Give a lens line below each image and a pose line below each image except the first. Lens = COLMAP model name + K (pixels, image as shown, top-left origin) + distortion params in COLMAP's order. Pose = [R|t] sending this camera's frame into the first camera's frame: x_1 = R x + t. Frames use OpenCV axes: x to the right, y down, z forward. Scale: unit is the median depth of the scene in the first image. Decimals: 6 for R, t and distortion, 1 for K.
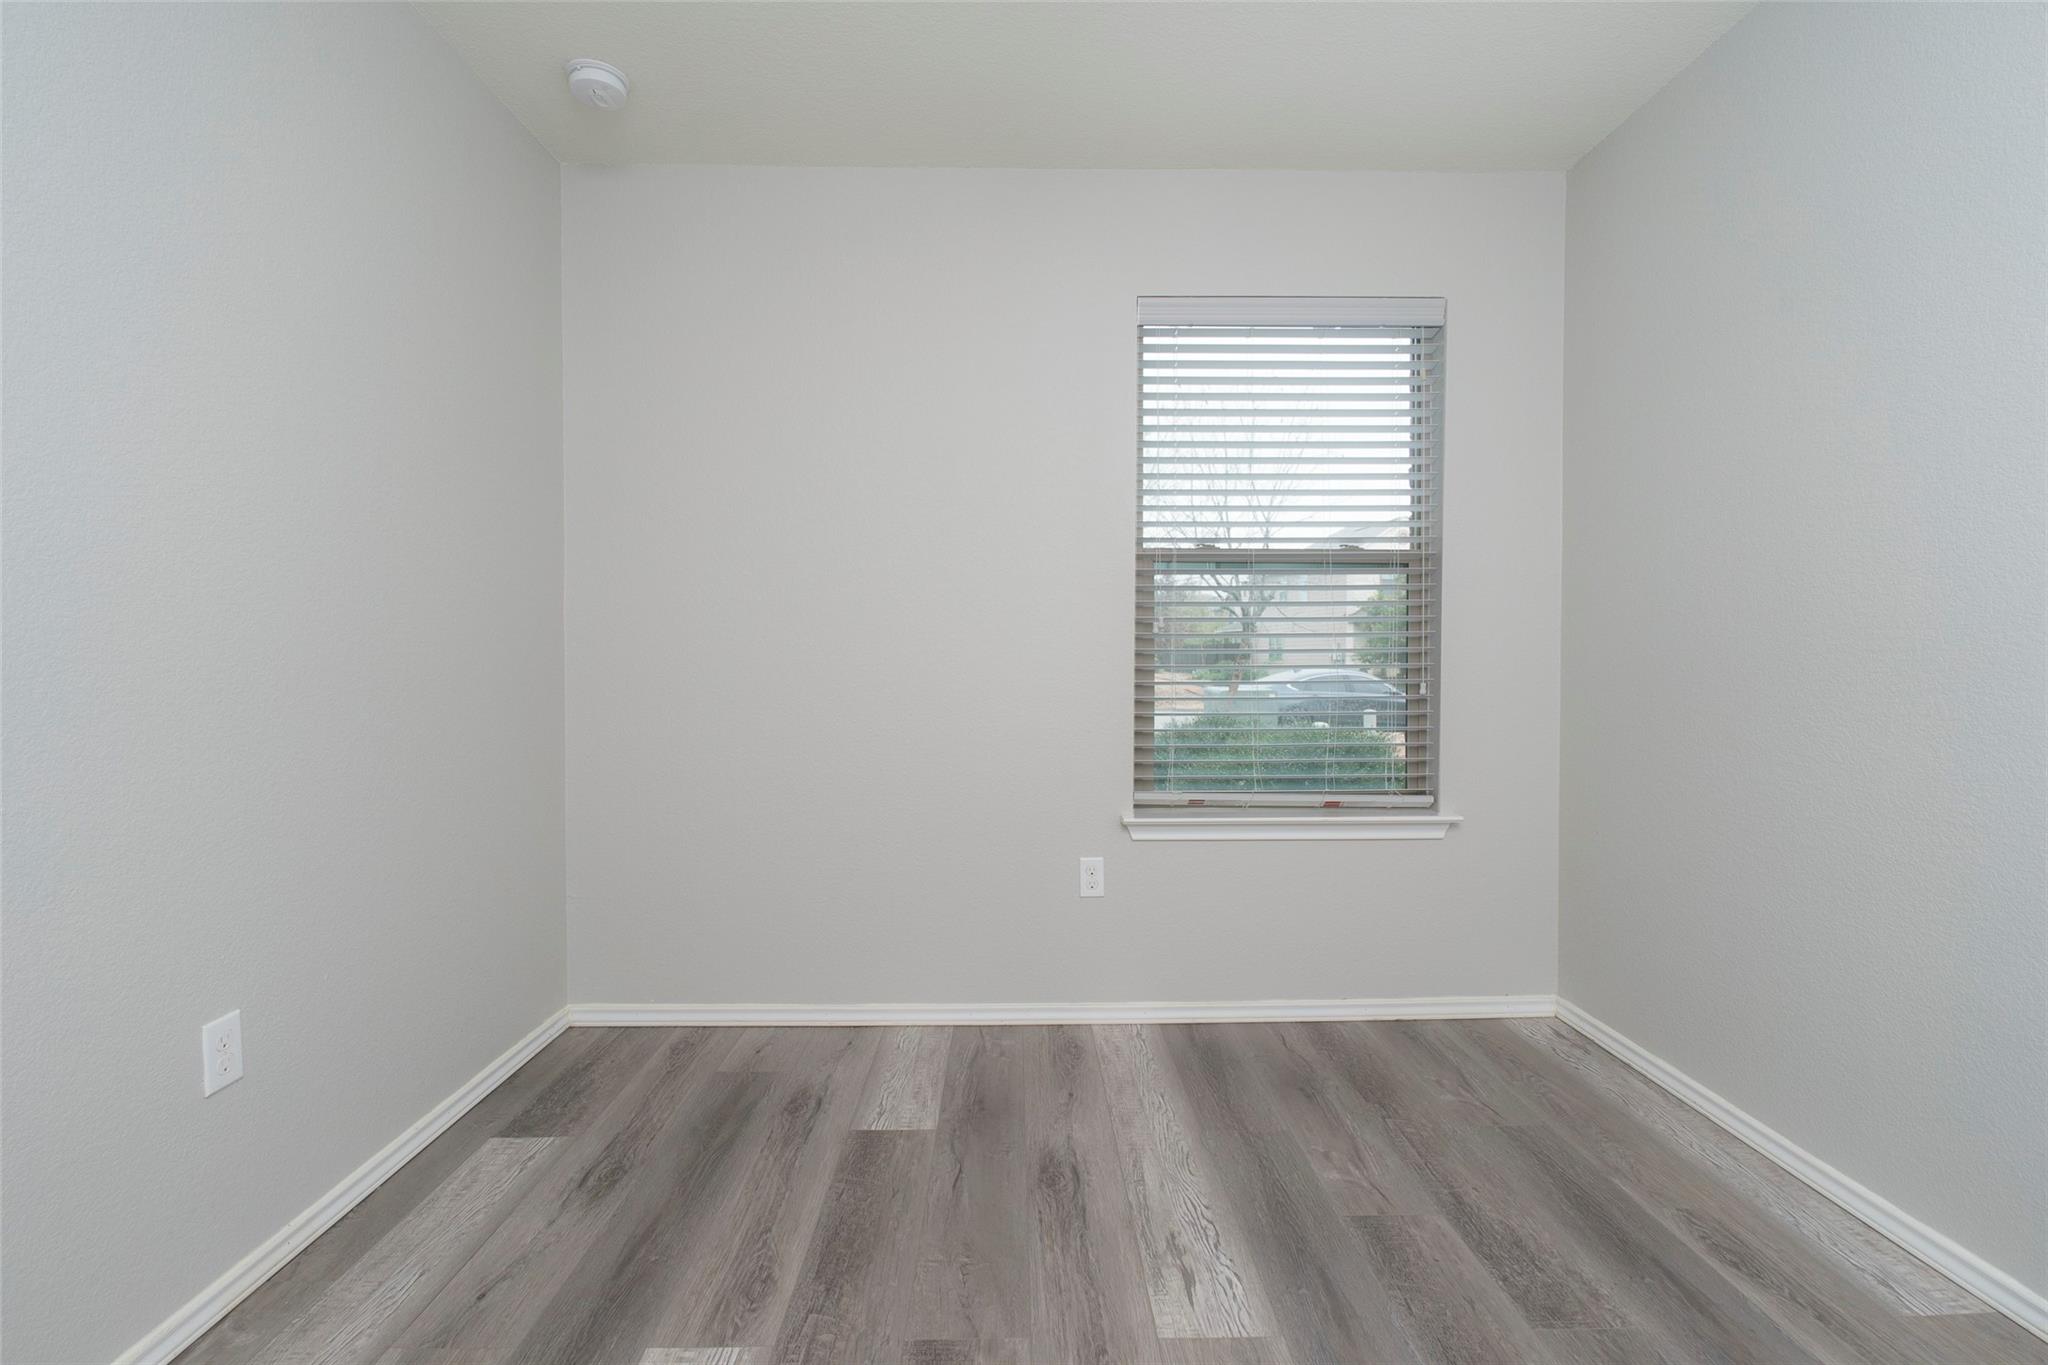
lens RADIAL K [[900.4, 0, 1009.1], [0, 900.4, 675.2], [0, 0, 1]] dist [-0.015474, 0.000405]
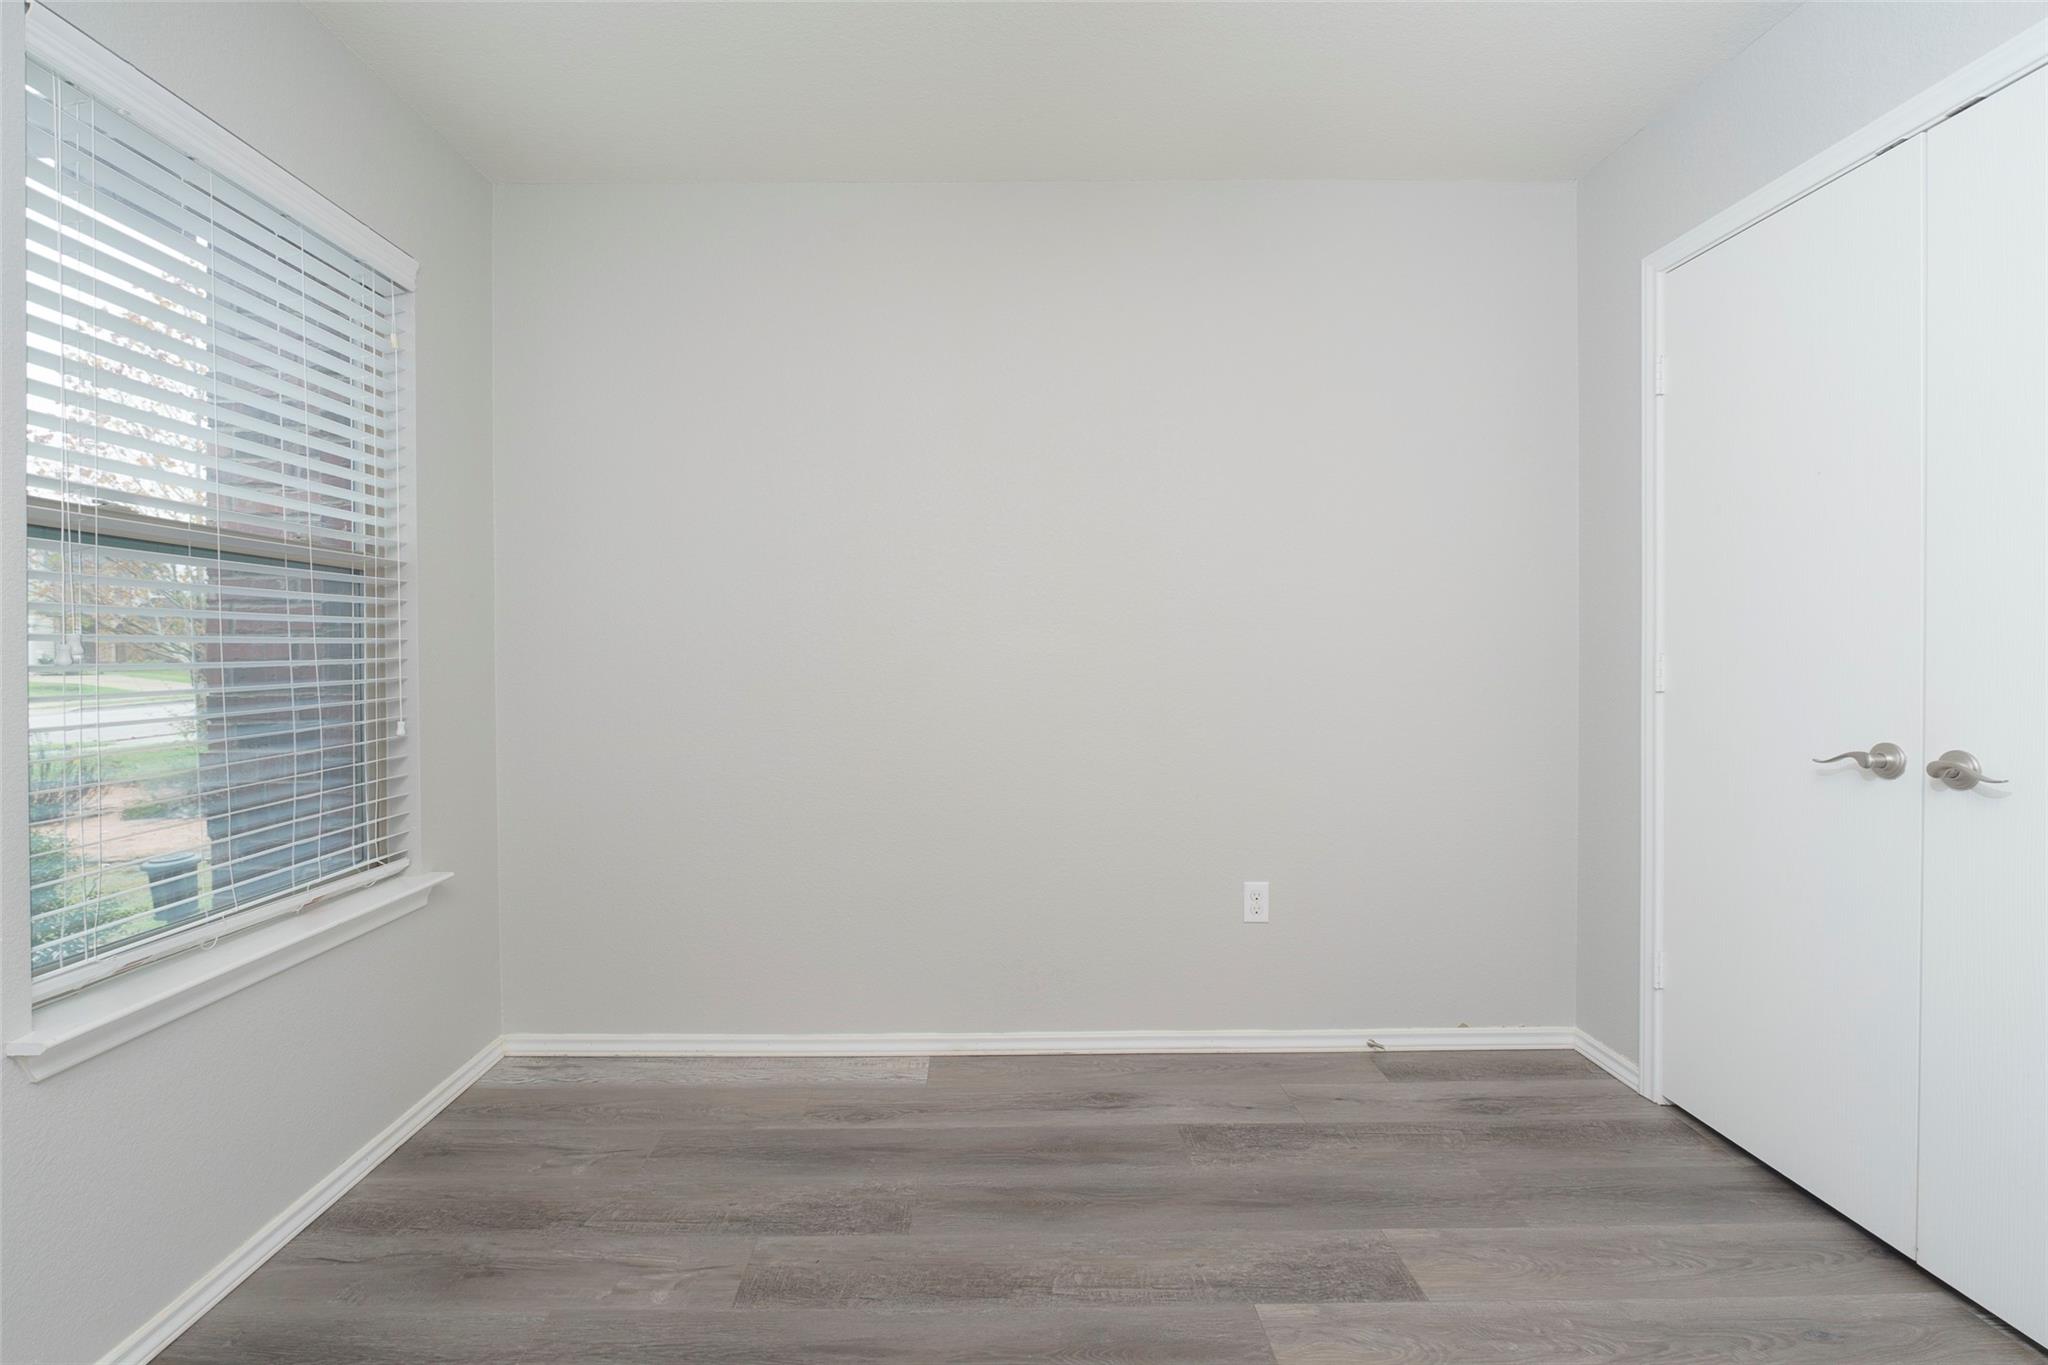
lens RADIAL K [[900.4, 0, 1005.5], [0, 900.4, 679.9], [0, 0, 1]] dist [-0.015474, 0.000405]
pose [[-0.010026, -0.032931, 0.999407, -0.452869], [0.024966, 0.999138, 0.033173, -0.054064], [-0.999638, 0.025283, -0.009195, 0.612477]]
